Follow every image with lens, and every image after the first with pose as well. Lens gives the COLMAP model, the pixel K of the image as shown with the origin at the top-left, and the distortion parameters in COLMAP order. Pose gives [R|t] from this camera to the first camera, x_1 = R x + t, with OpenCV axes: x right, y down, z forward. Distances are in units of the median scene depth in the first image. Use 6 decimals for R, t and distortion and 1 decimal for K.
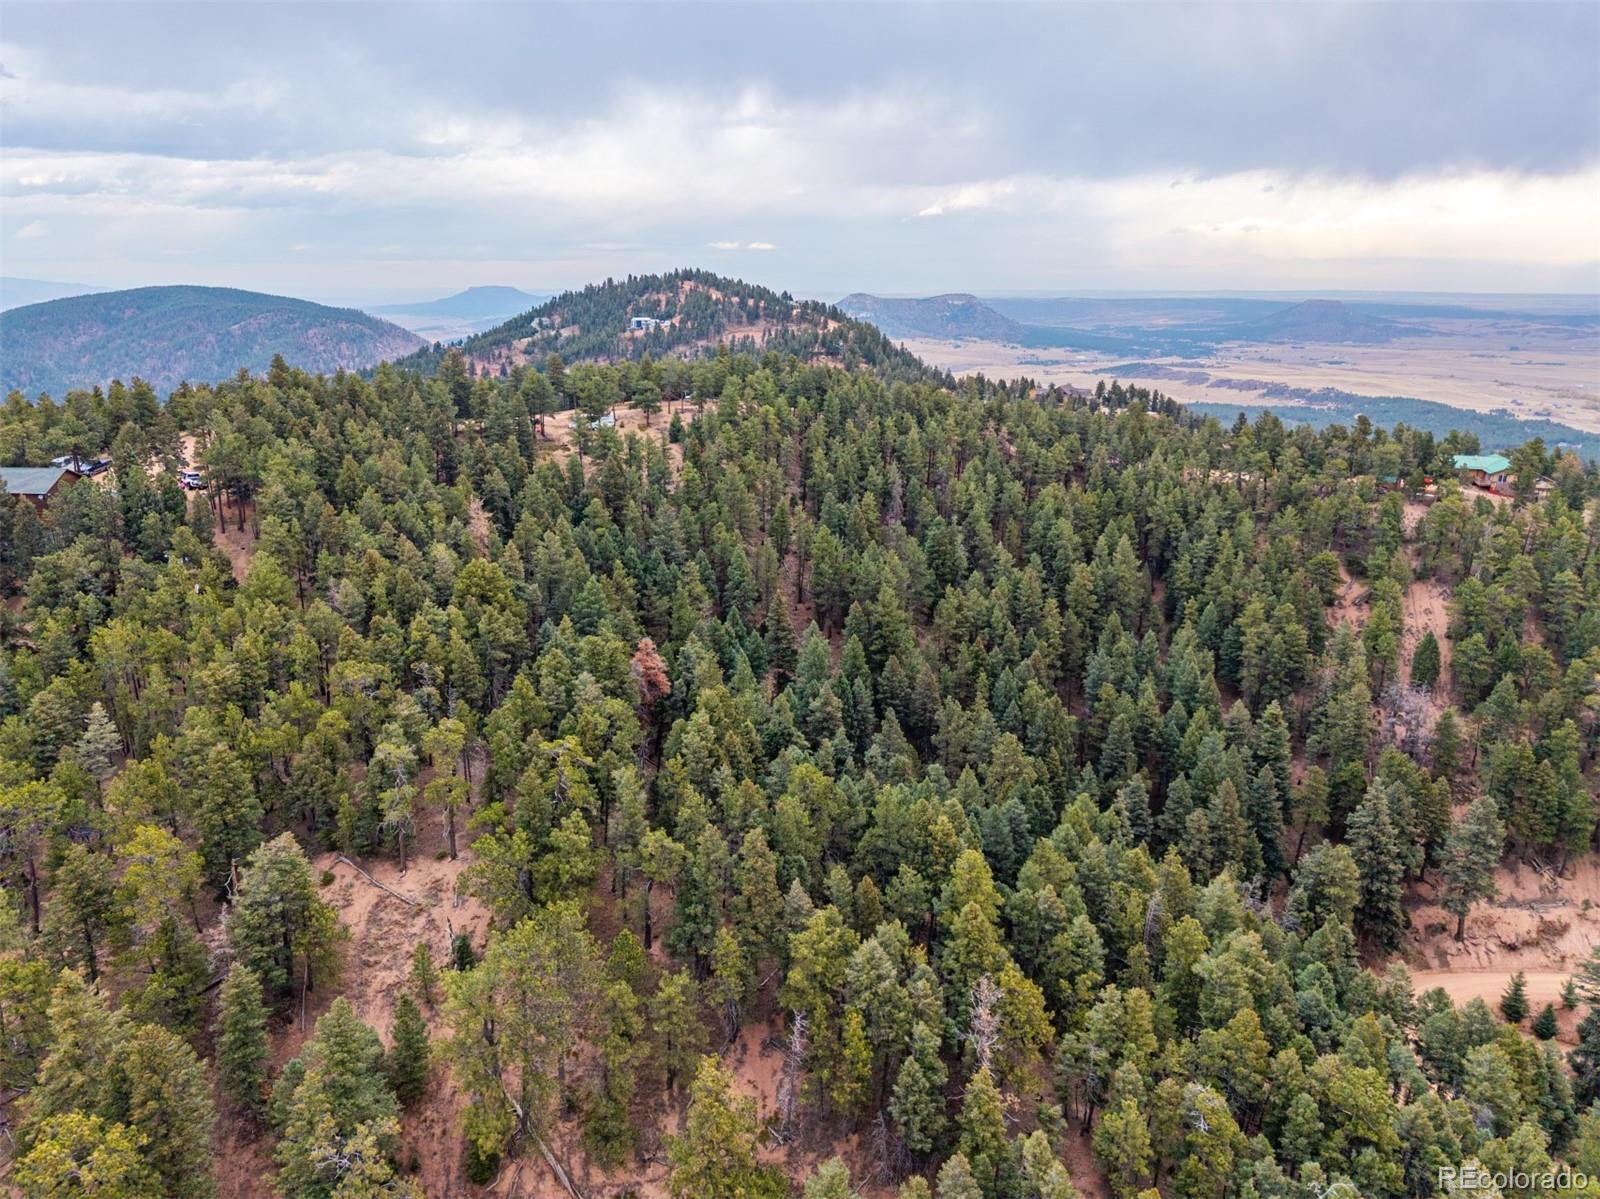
lens RADIAL K [[1092.6, 0, 800.0], [0, 1092.6, 599.5], [0, 0, 1]] dist [0.006567, 0.001527]
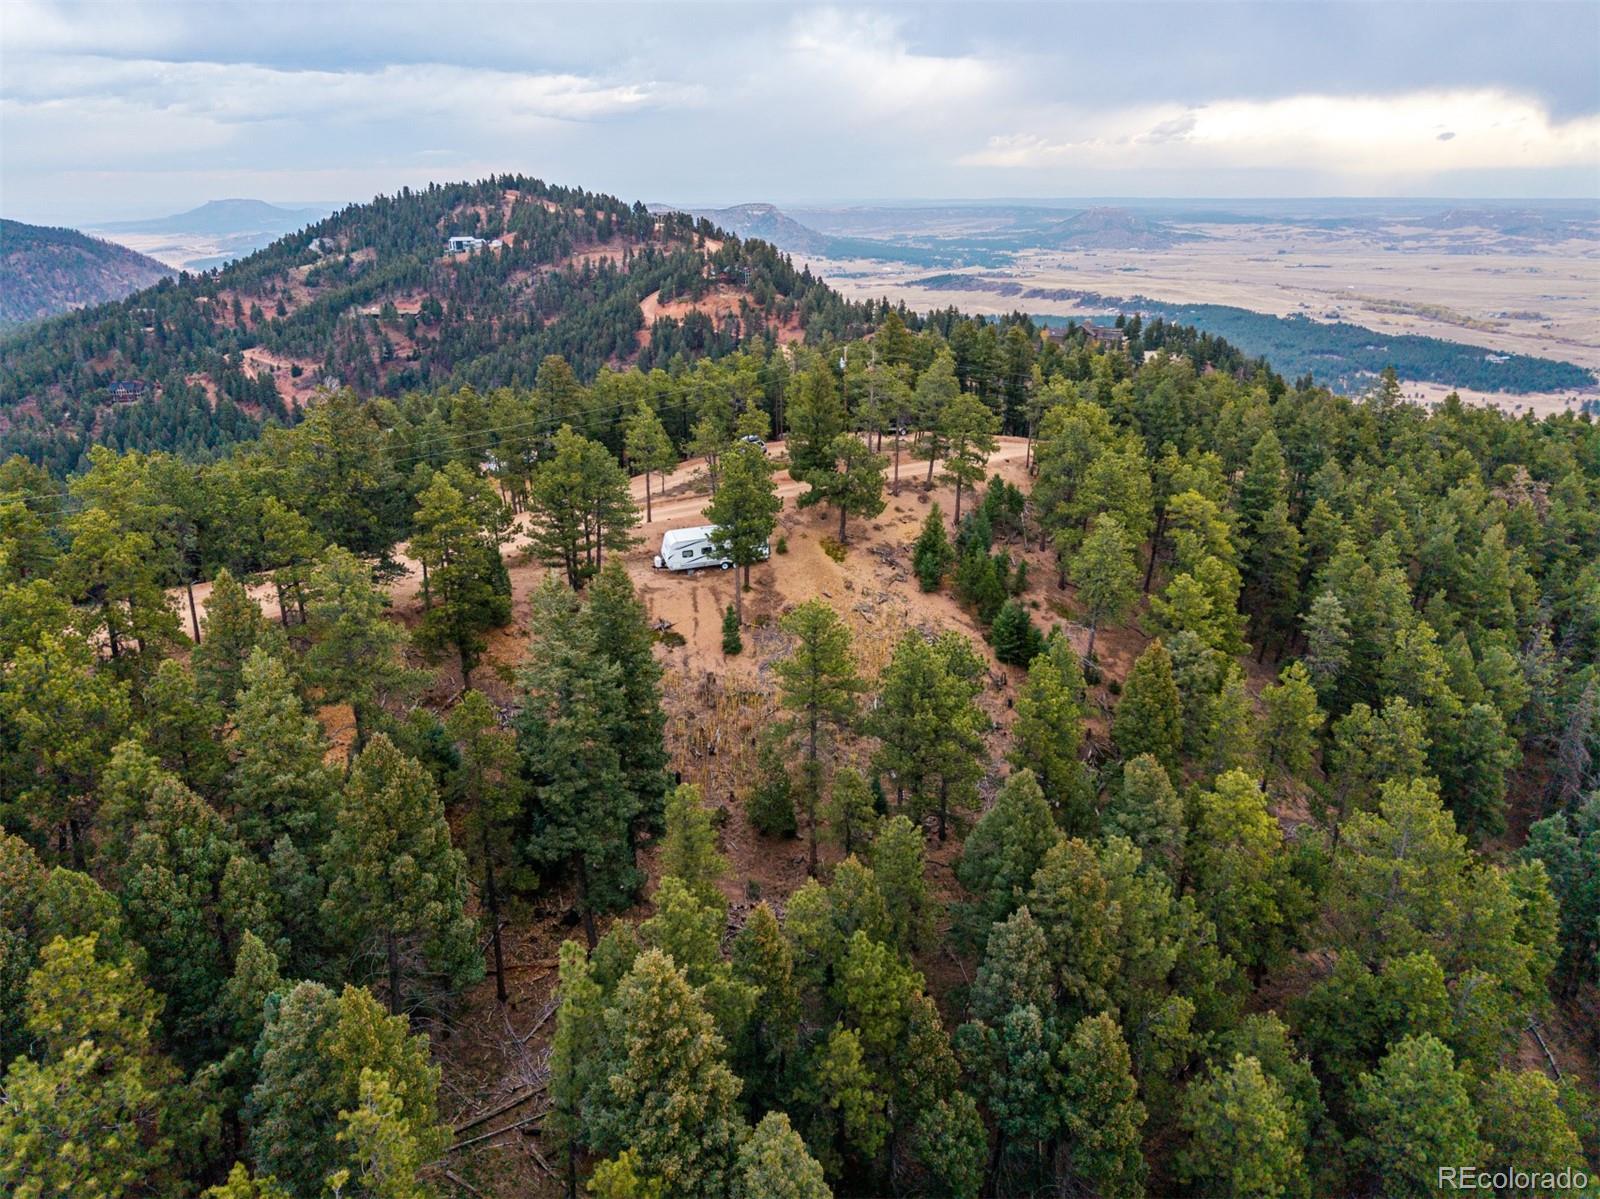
lens RADIAL K [[1092.6, 0, 800.0], [0, 1092.6, 599.5], [0, 0, 1]] dist [0.006567, 0.001527]
pose [[0.982423, -0.072876, 0.171857, -0.050608], [0.060074, 0.995098, 0.078559, -0.037530], [-0.176740, -0.066854, 0.981985, 0.137370]]
